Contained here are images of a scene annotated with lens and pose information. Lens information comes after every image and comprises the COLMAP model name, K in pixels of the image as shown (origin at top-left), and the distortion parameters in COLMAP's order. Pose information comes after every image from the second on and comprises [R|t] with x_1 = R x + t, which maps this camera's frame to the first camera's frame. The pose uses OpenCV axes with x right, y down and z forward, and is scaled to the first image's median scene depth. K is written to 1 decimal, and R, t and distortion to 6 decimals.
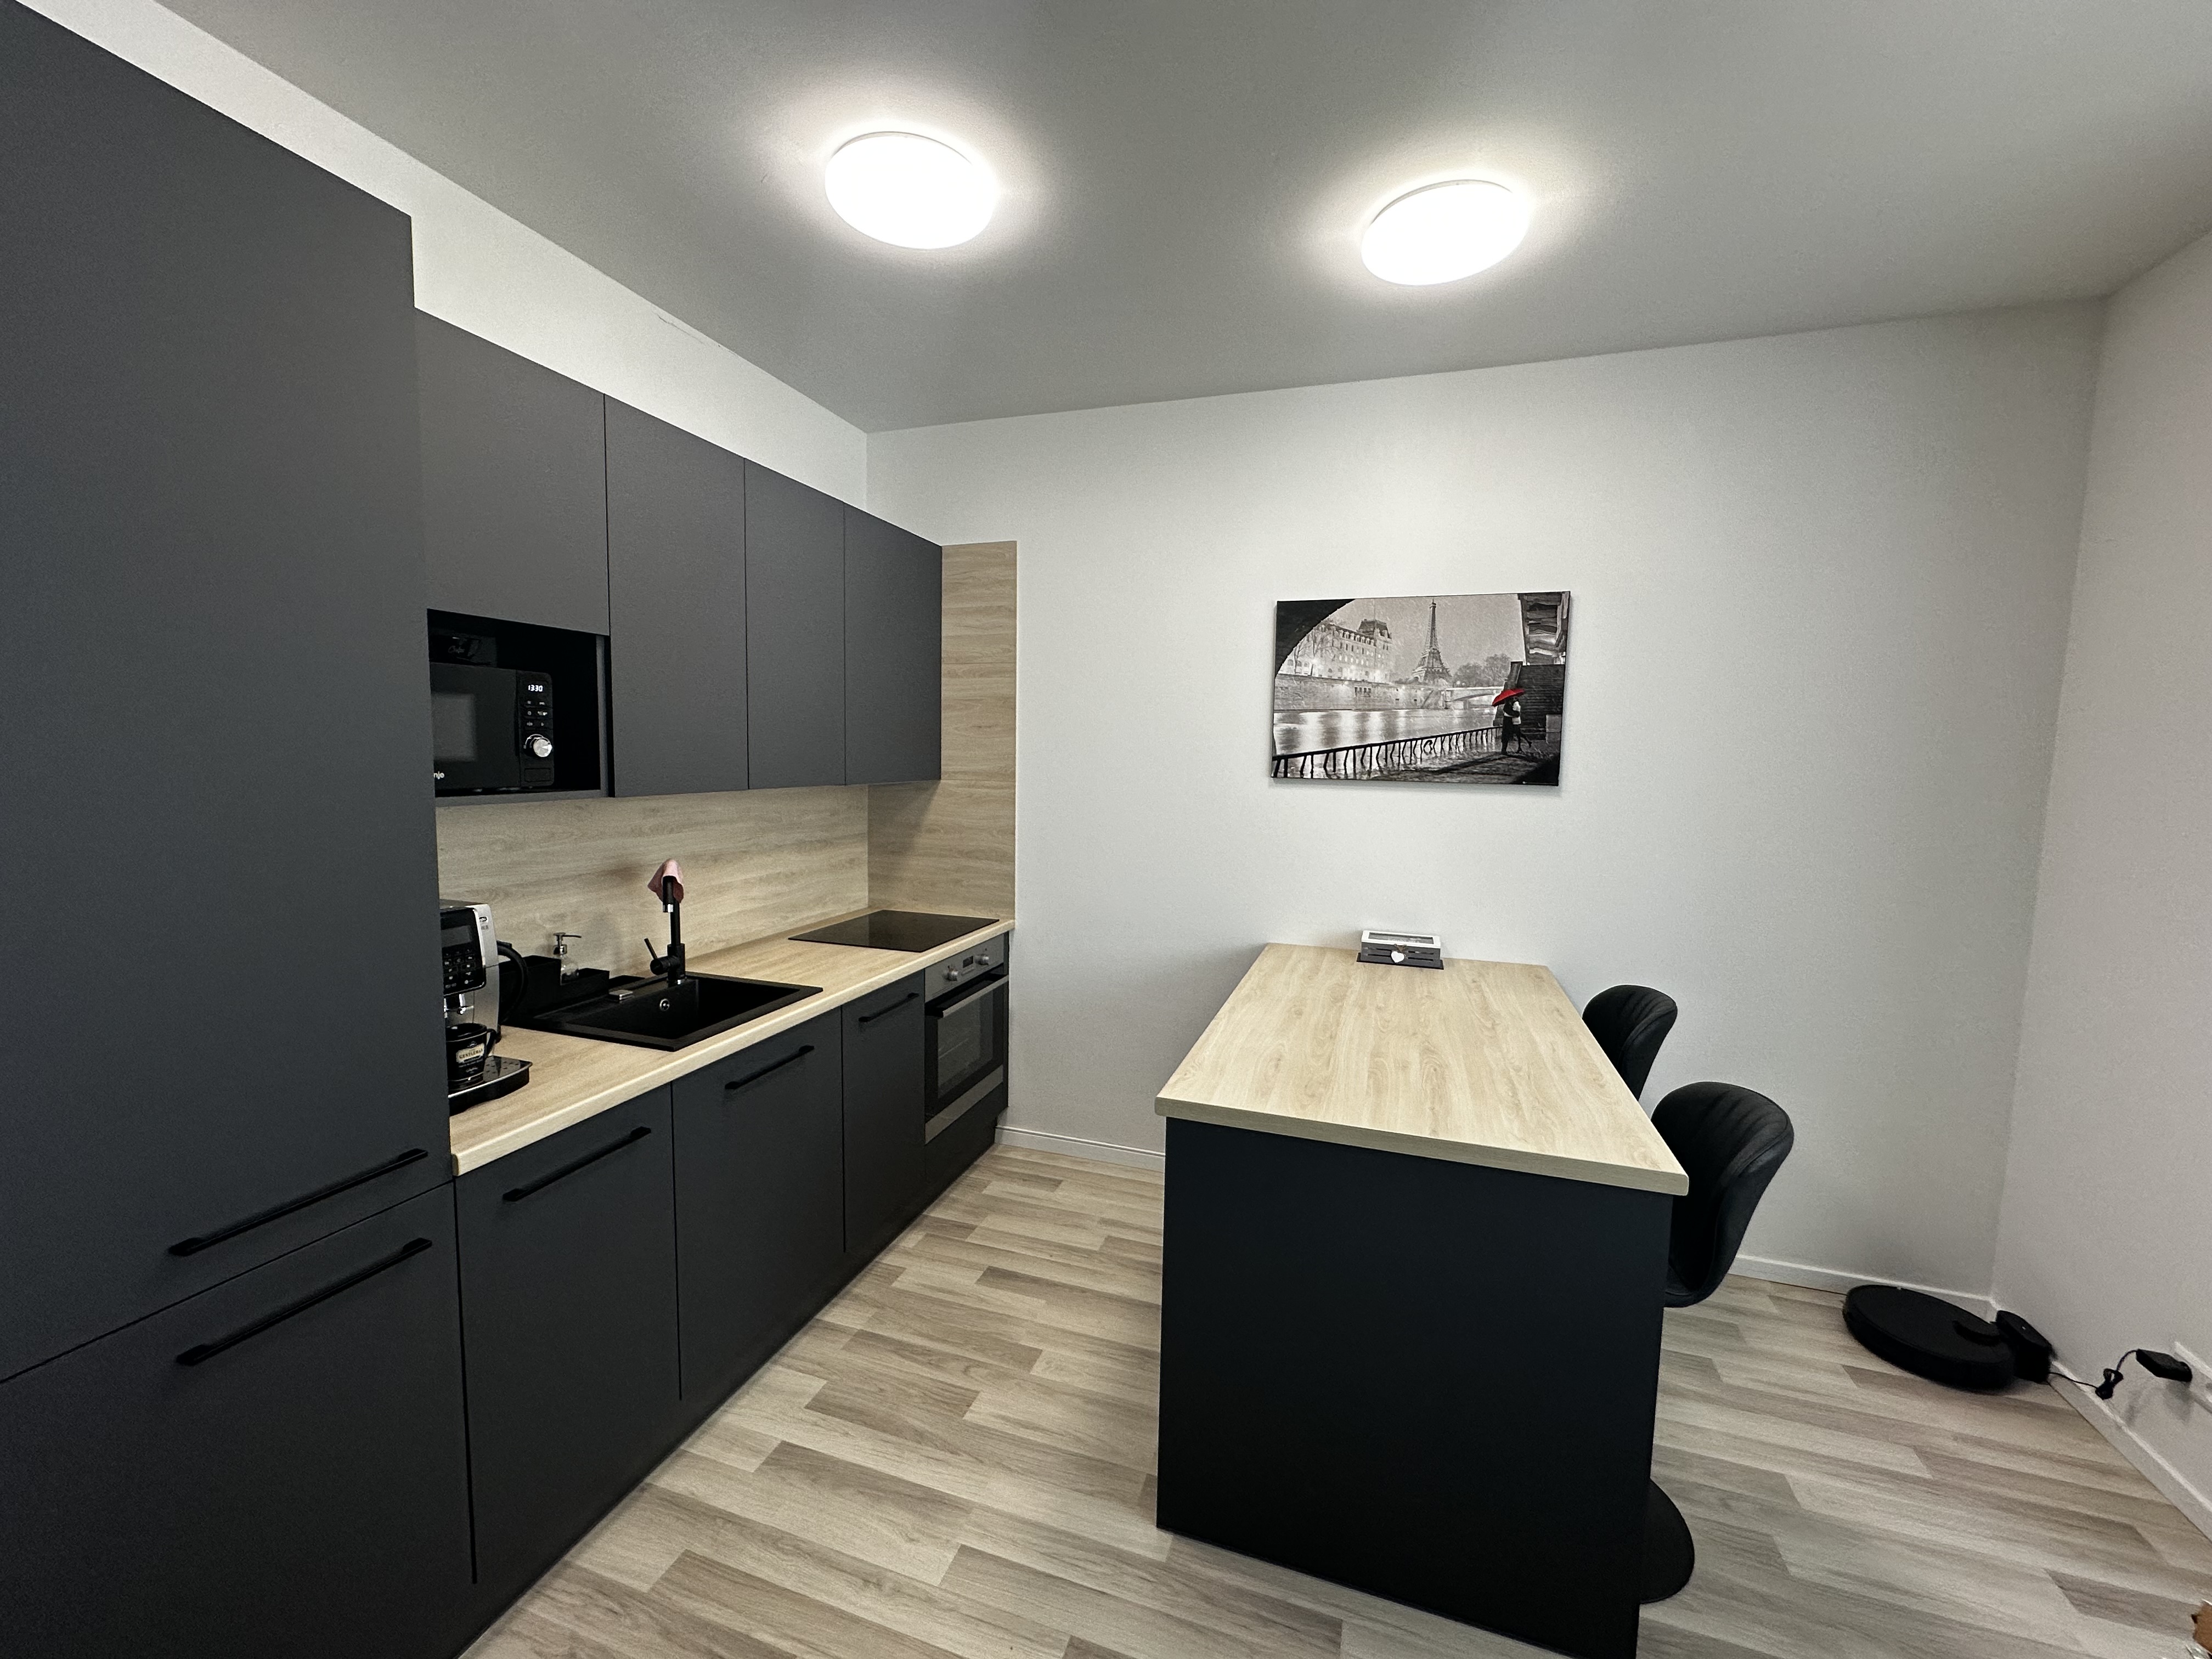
lens RADIAL K [[876.6, 0, 1105.4], [0, 876.6, 825.1], [0, 0, 1]] dist [-0.002000, -0.000388]
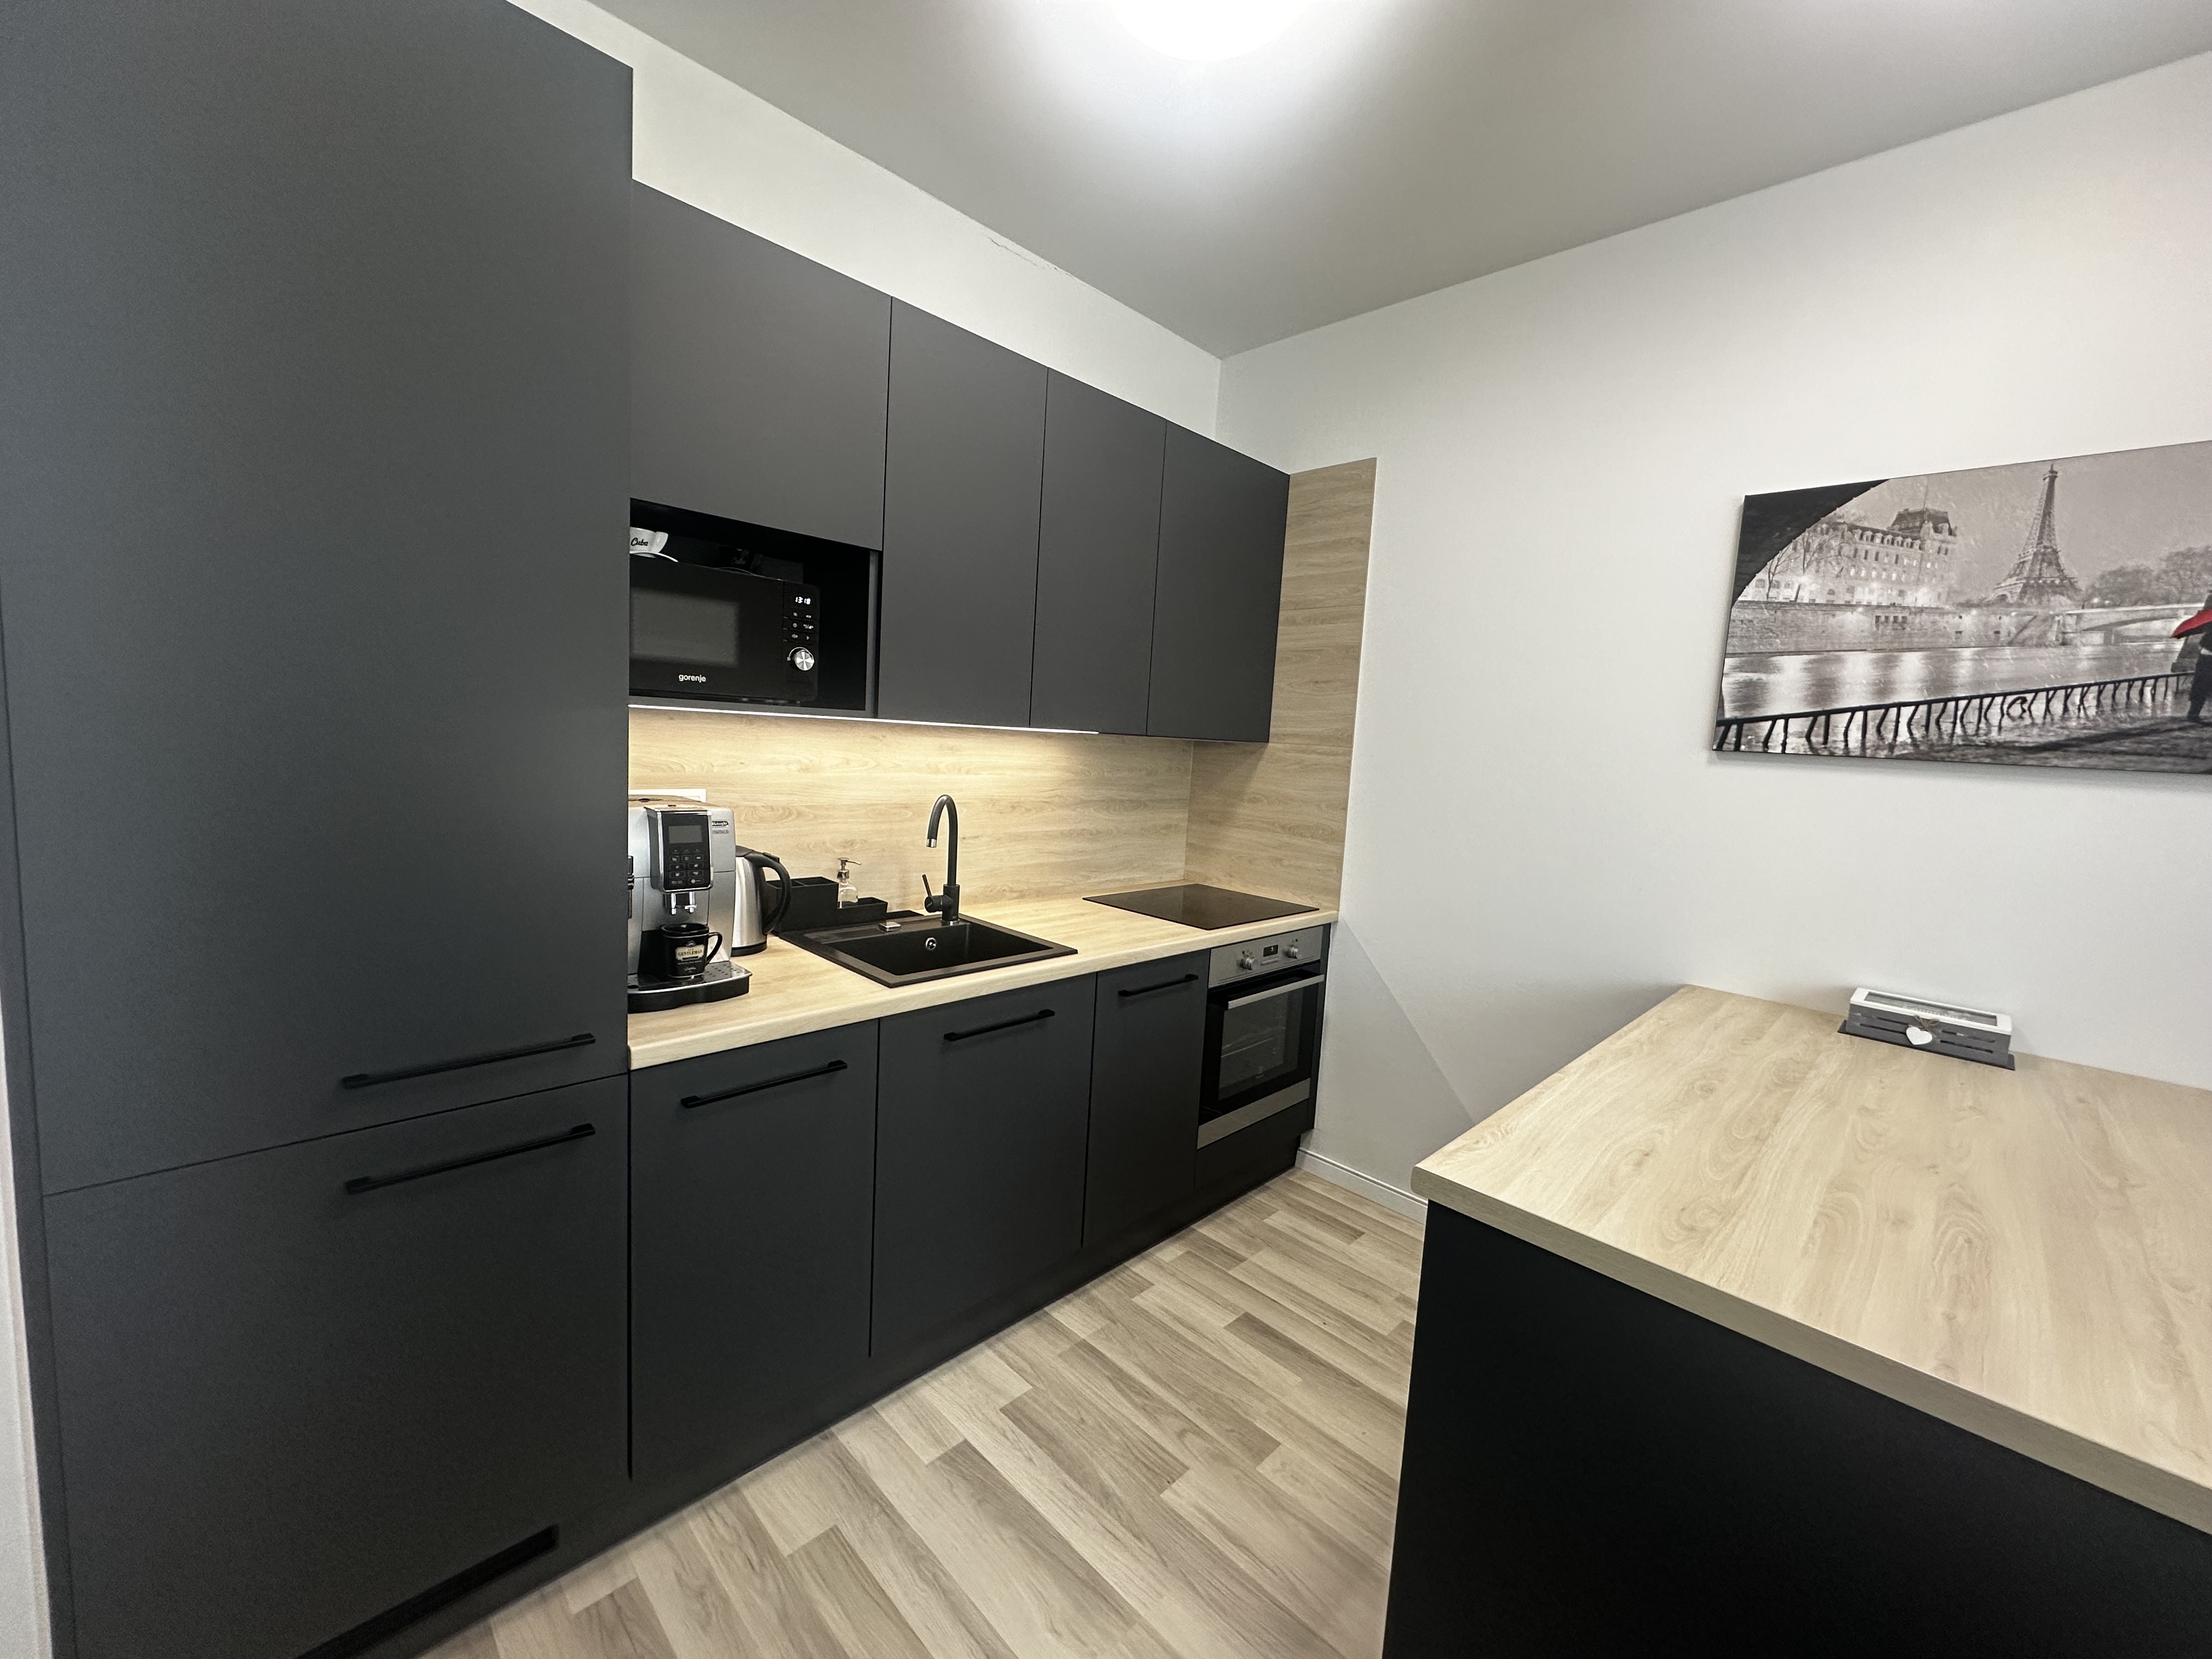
lens RADIAL K [[876.6, 0, 1105.4], [0, 876.6, 825.1], [0, 0, 1]] dist [-0.002000, -0.000388]
pose [[0.895356, 0.080076, -0.438093, 0.077984], [-0.079663, 0.996634, 0.019355, 0.035781], [0.438168, 0.017571, 0.898721, 0.187042]]
